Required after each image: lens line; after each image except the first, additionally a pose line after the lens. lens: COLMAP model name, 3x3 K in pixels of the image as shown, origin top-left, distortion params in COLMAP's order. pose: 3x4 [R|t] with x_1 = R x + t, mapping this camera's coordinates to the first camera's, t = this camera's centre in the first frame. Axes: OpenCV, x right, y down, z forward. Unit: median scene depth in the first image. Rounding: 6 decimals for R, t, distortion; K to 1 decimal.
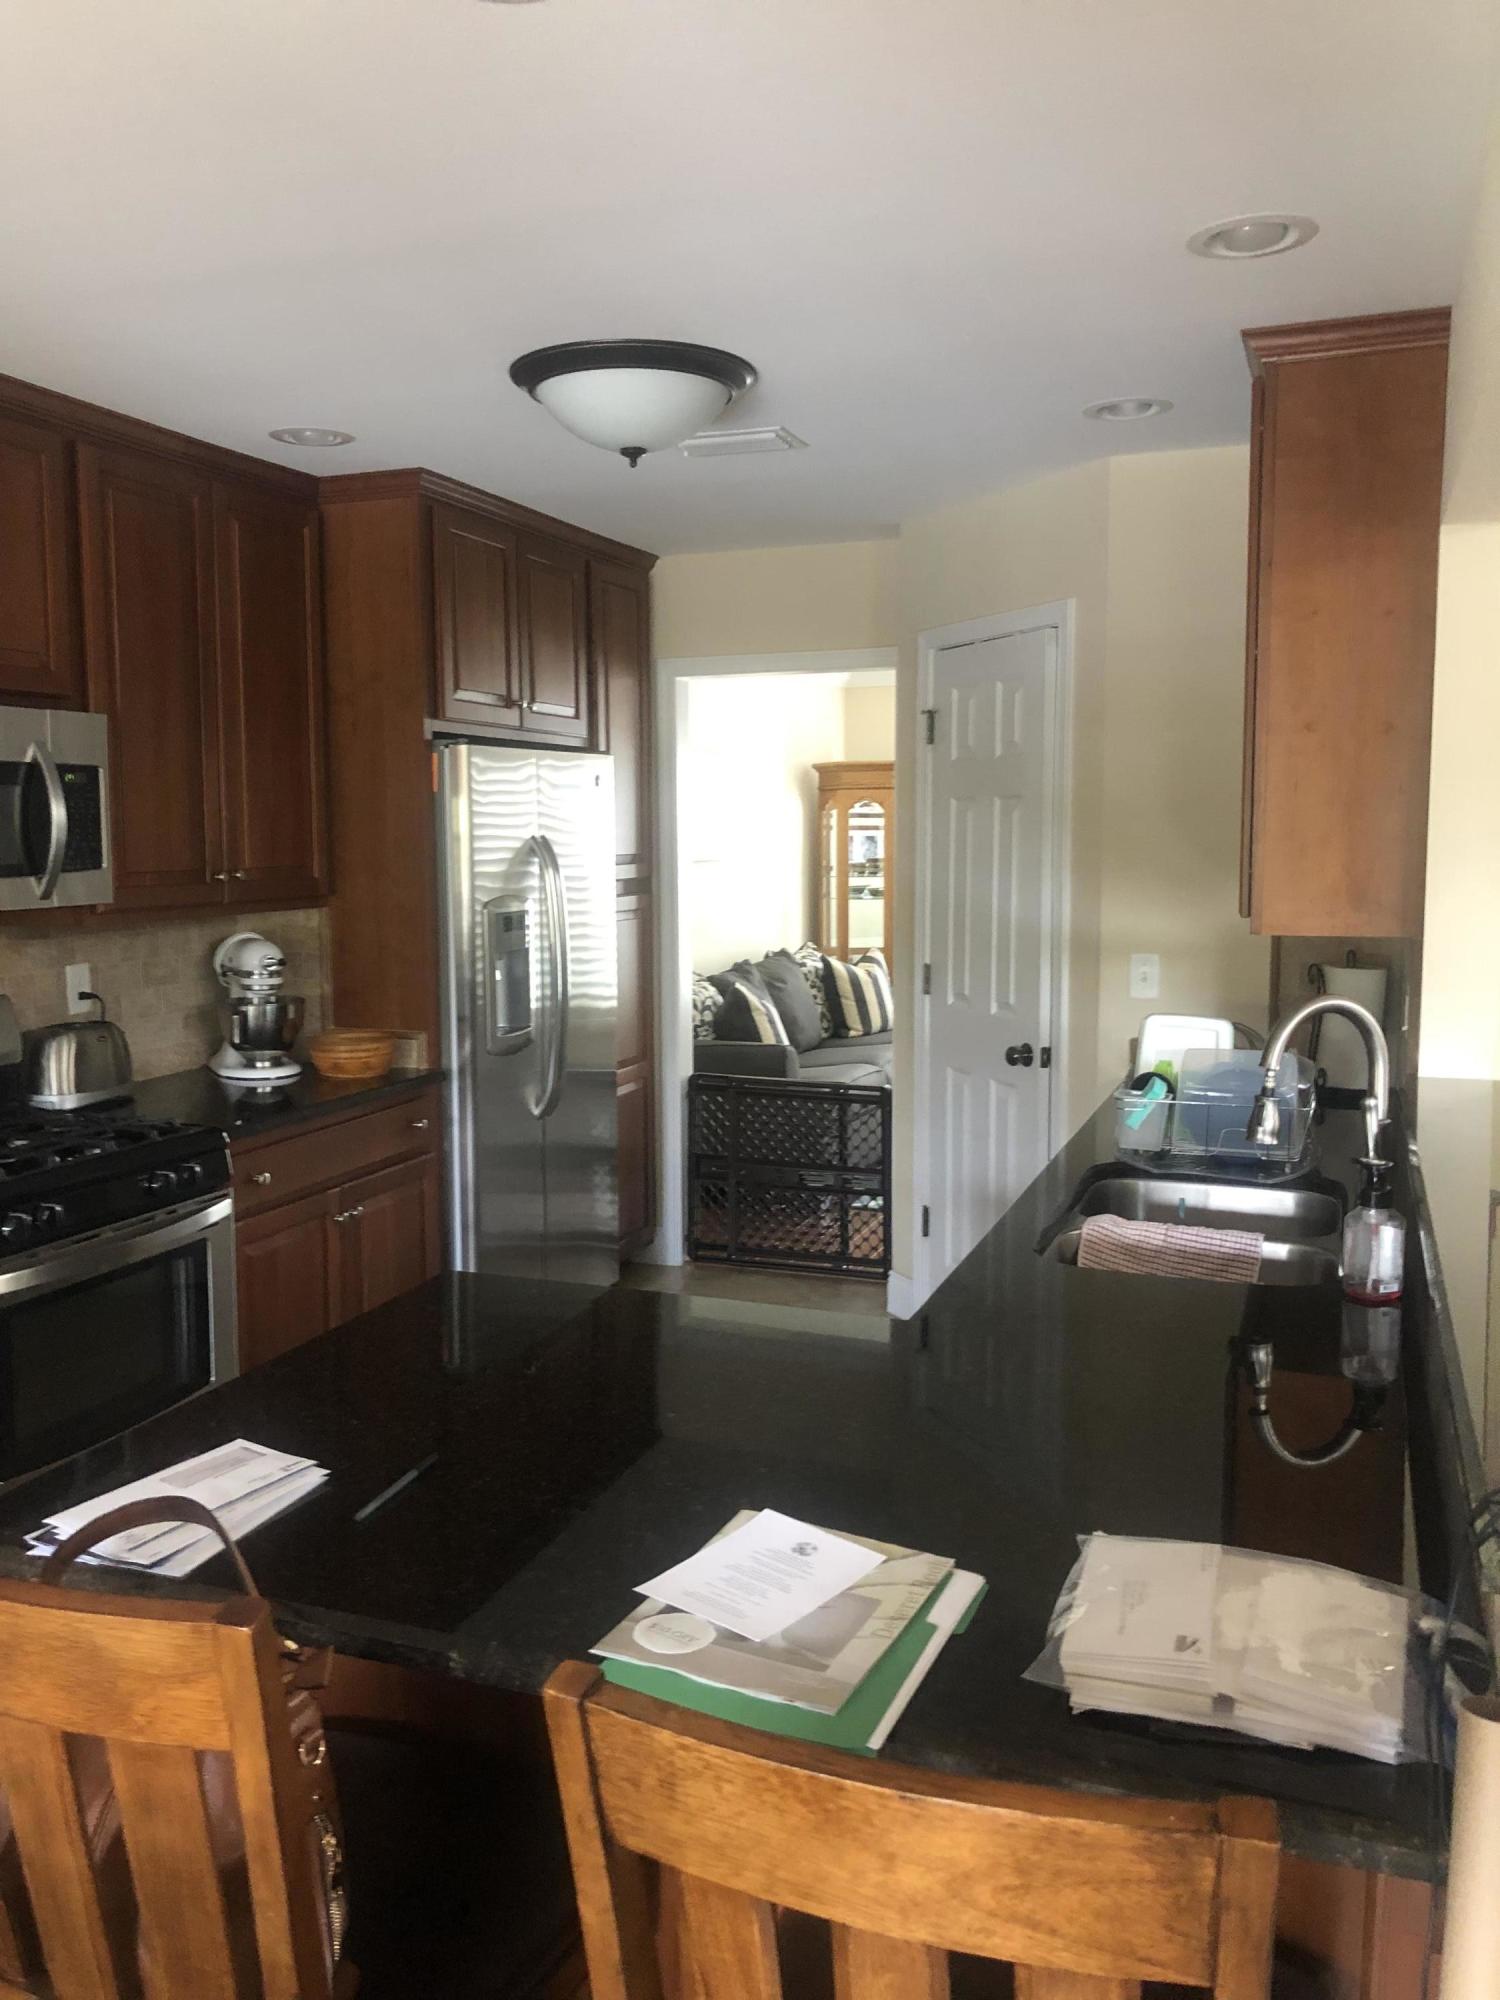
lens RADIAL K [[1631.9, 0, 735.7], [0, 1631.9, 996.6], [0, 0, 1]] dist [0.000781, 0.006488]
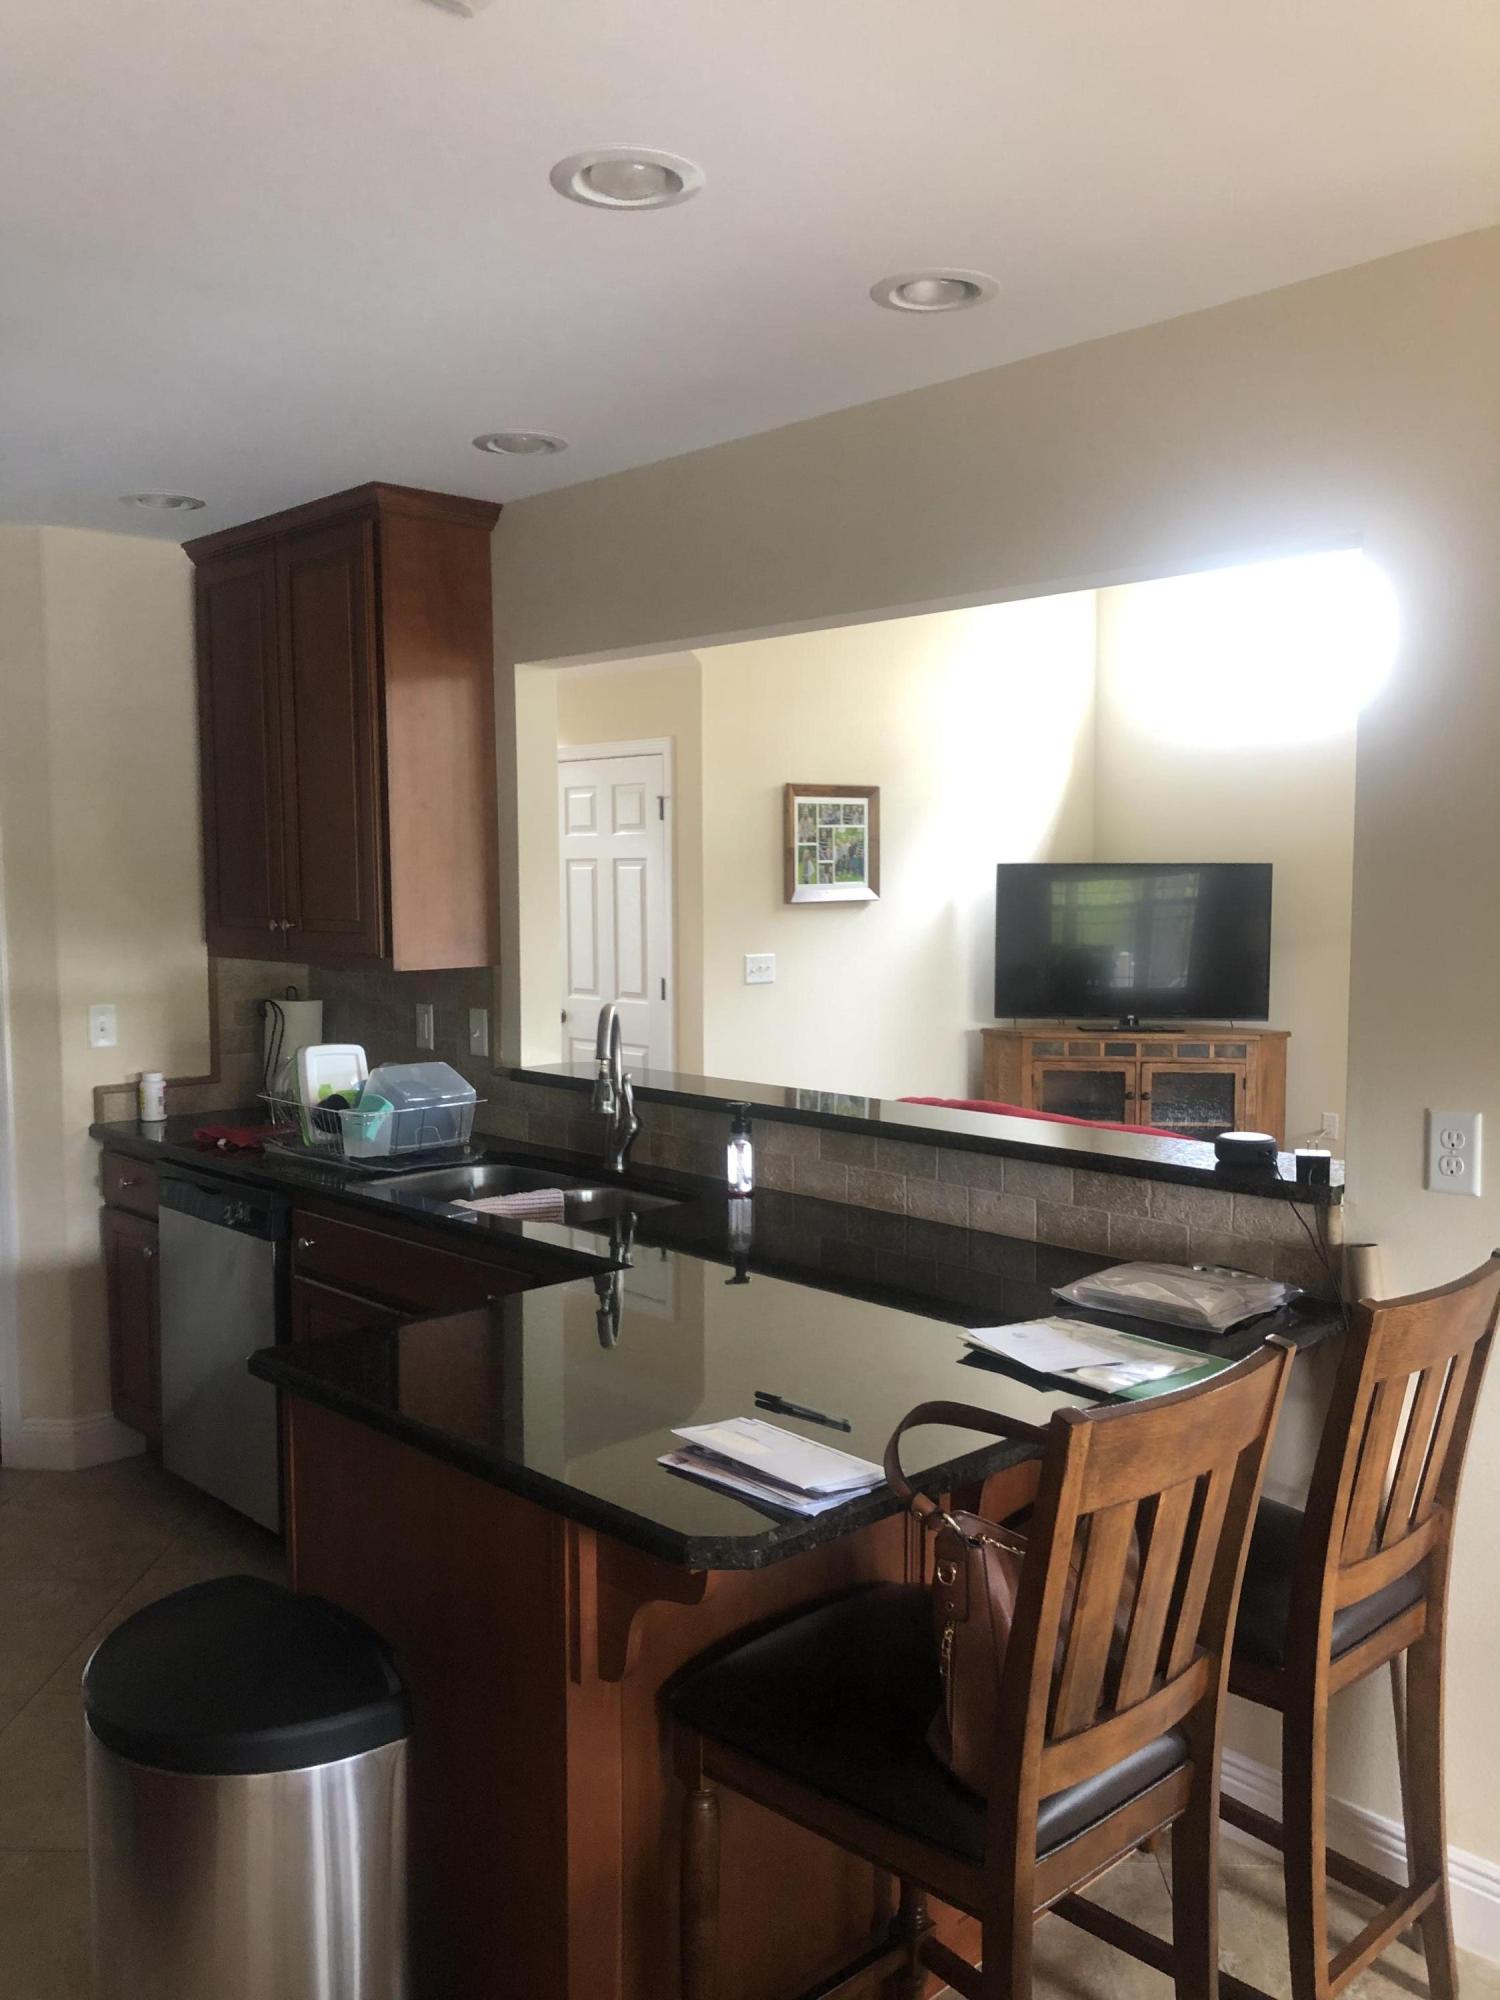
lens RADIAL K [[1631.9, 0, 735.7], [0, 1631.9, 996.6], [0, 0, 1]] dist [0.000781, 0.006488]
pose [[0.432591, -0.069393, 0.898916, -0.488500], [0.095718, 0.994934, 0.030743, -0.023439], [-0.896495, 0.072743, 0.437042, 0.168540]]
